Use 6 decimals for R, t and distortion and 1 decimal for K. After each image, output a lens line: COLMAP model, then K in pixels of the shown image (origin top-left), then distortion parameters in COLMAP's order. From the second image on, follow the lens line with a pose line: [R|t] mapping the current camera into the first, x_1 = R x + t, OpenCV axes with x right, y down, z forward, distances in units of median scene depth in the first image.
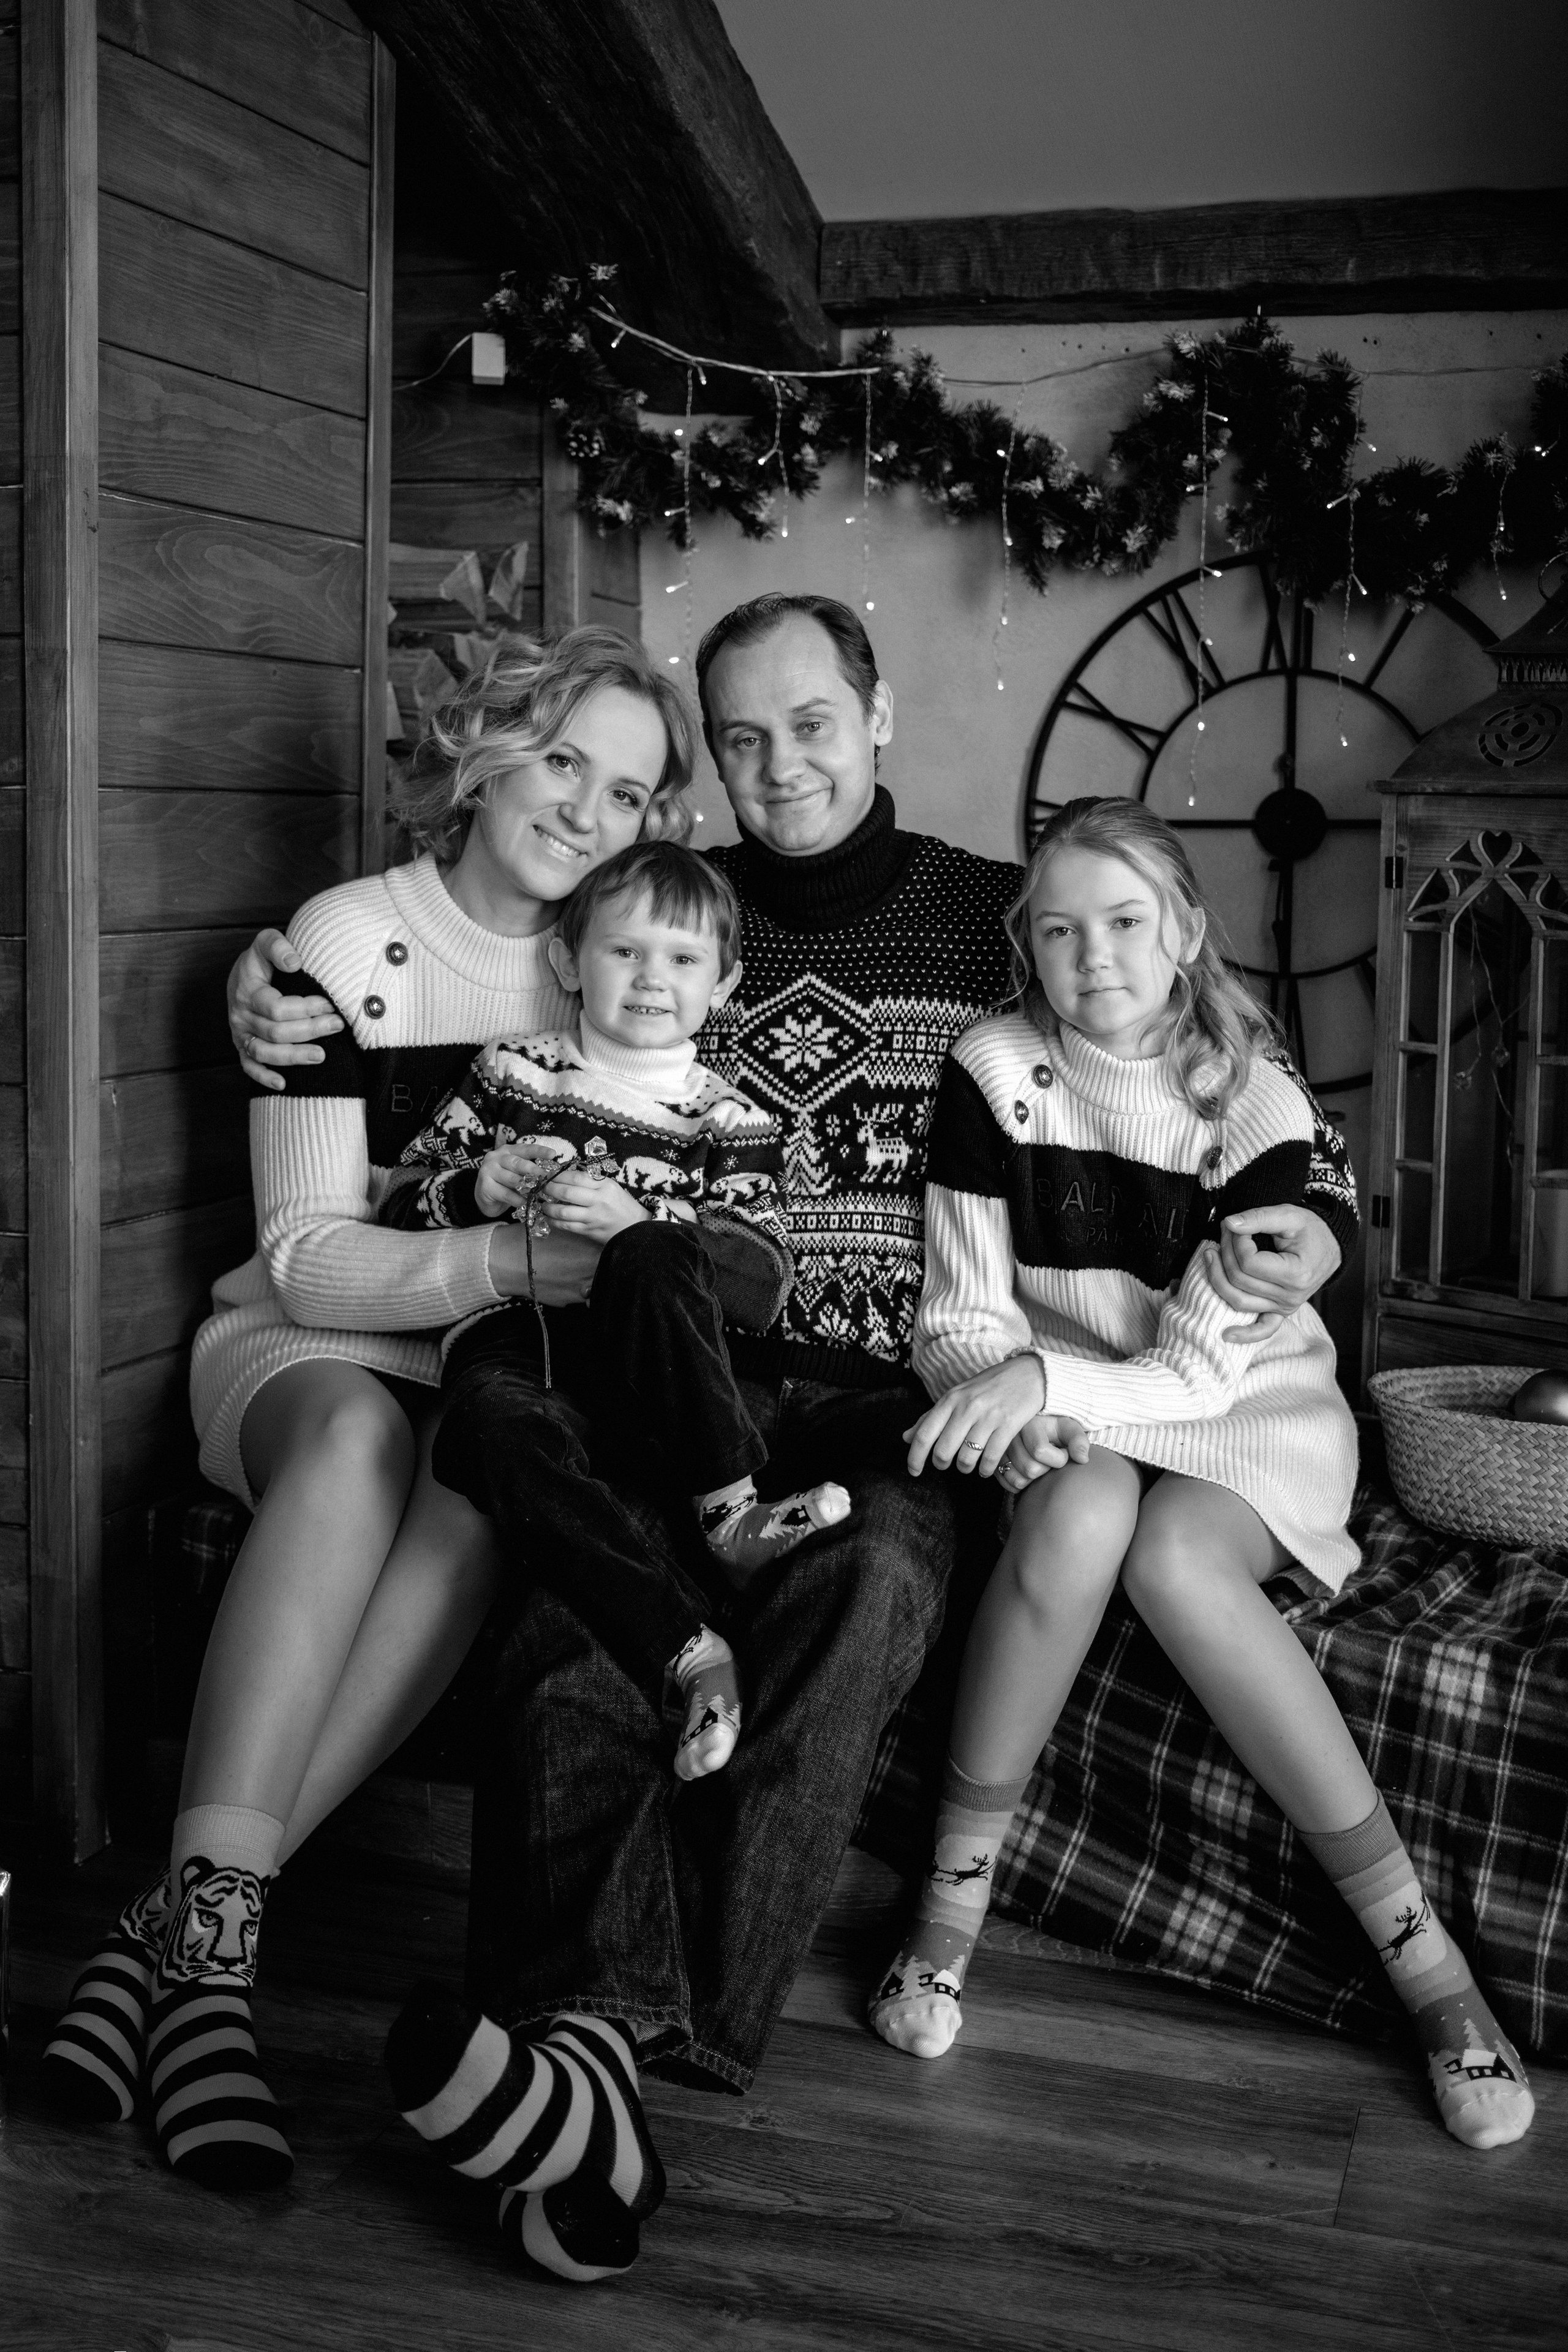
lens RADIAL K [[2624.2, 0, 728.7], [0, 2624.2, 885.6], [0, 0, 1]] dist [-0.013573, 0.022181]
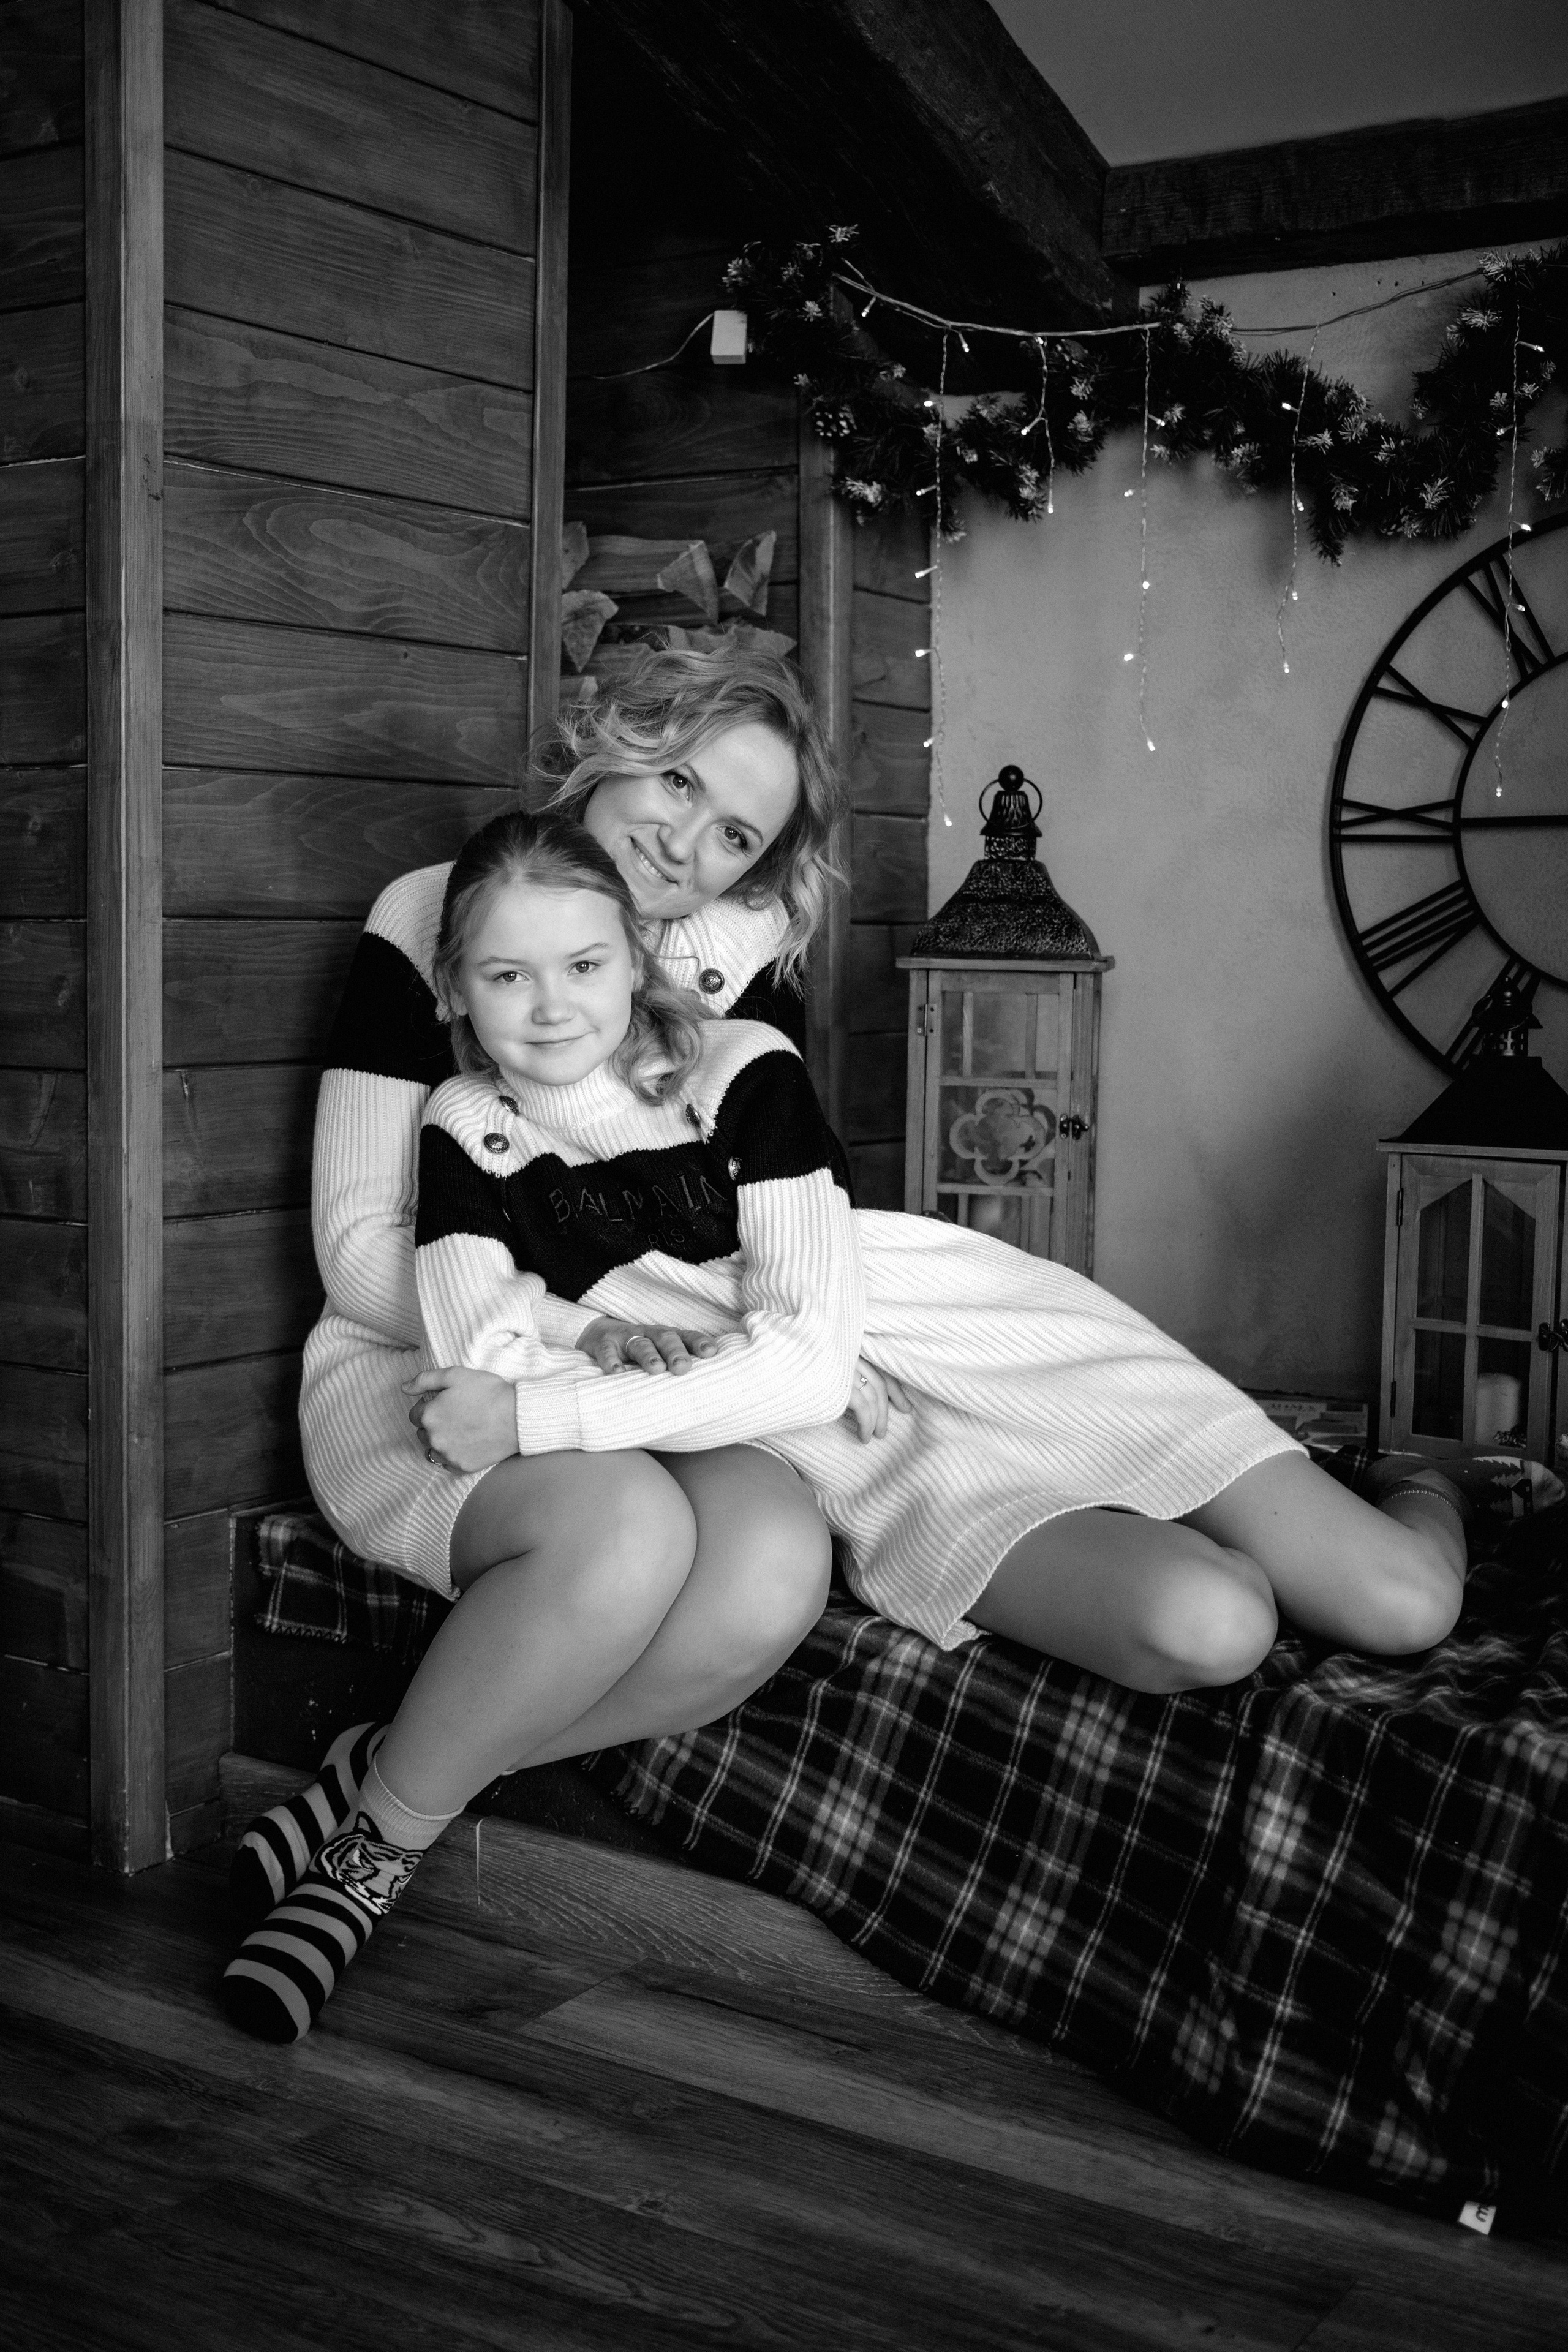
lens RADIAL K [[2662.2, 0, 657.6], [0, 2662.2, 1014.7], [0, 0, 1]] dist [-0.022221, 0.010518]
pose [[0.962266, 0.004400, -0.272075, 0.147903], [-0.001109, 0.999924, 0.012246, 0.031001], [0.272108, -0.011483, 0.962198, 0.076722]]
